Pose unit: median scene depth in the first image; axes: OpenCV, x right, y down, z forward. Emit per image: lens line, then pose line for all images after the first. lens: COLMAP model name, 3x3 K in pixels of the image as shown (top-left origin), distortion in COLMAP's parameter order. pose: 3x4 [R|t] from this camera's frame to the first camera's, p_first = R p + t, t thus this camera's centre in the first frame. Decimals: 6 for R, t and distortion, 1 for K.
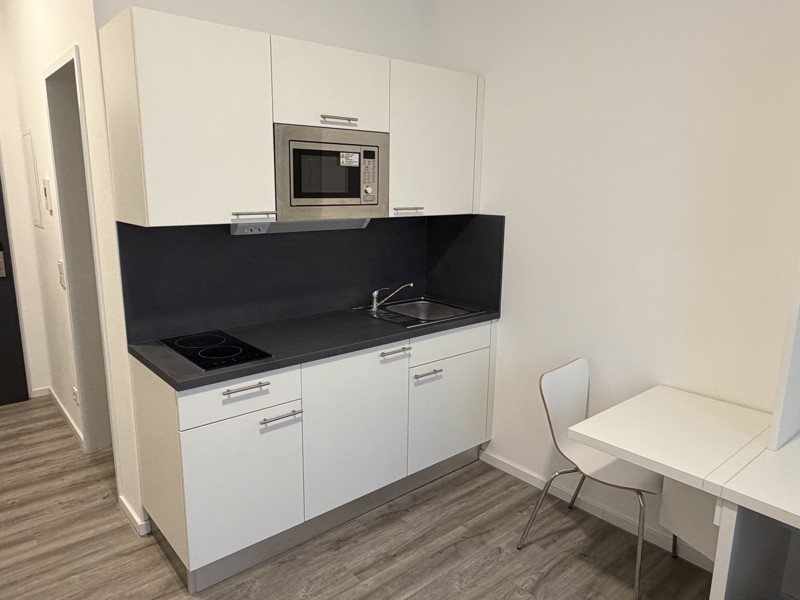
lens RADIAL K [[549.2, 0, 393.2], [0, 549.2, 298.3], [0, 0, 1]] dist [0.001504, -0.000214]
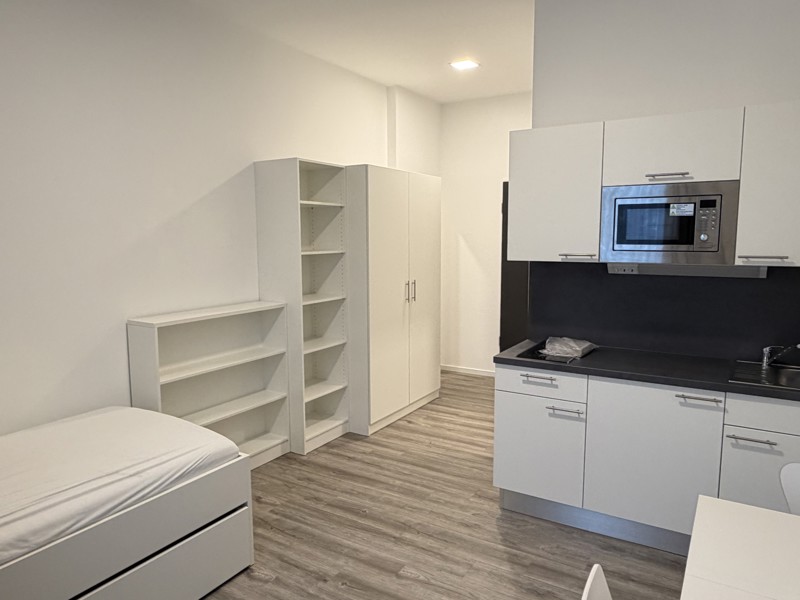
lens RADIAL K [[549.2, 0, 393.2], [0, 549.2, 298.3], [0, 0, 1]] dist [0.001504, -0.000214]
pose [[0.305489, 0.098757, -0.947061, 0.790887], [-0.184645, 0.981872, 0.042826, -0.021565], [0.934121, 0.161787, 0.318186, 0.148419]]
